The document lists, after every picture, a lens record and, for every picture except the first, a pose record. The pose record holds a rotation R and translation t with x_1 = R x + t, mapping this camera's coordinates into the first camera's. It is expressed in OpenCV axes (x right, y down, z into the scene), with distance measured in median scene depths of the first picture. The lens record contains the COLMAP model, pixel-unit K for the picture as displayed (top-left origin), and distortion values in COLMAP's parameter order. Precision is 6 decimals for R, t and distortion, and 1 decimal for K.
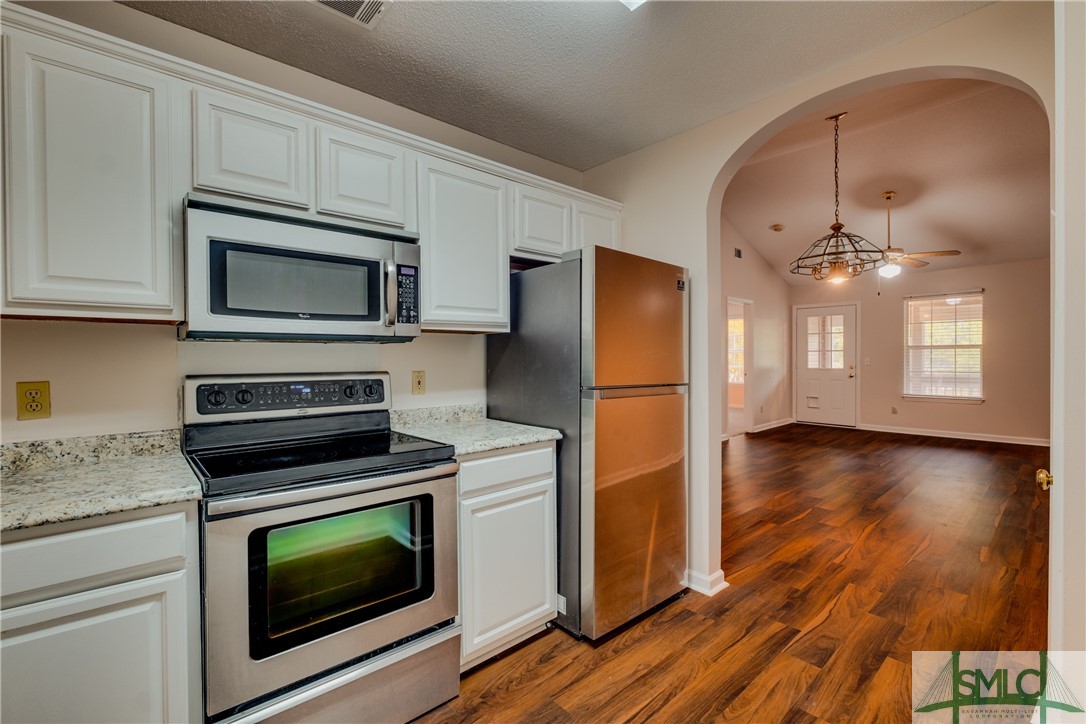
lens RADIAL K [[476.5, 0, 543.3], [0, 476.5, 357.5], [0, 0, 1]] dist [-0.000280, 0.000017]
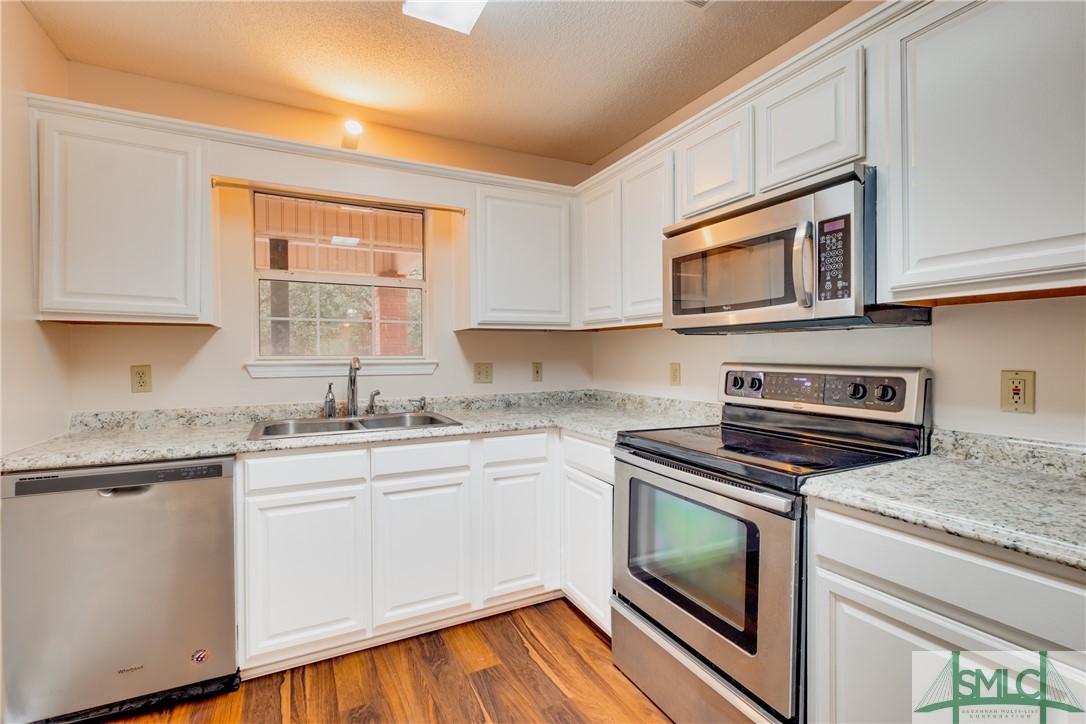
lens RADIAL K [[476.5, 0, 536.0], [0, 476.5, 361.8], [0, 0, 1]] dist [-0.000280, 0.000017]
pose [[-0.254195, 0.025165, -0.966825, 0.521209], [0.005239, 0.999683, 0.024642, 0.001790], [0.967139, 0.001199, -0.254247, 0.750027]]
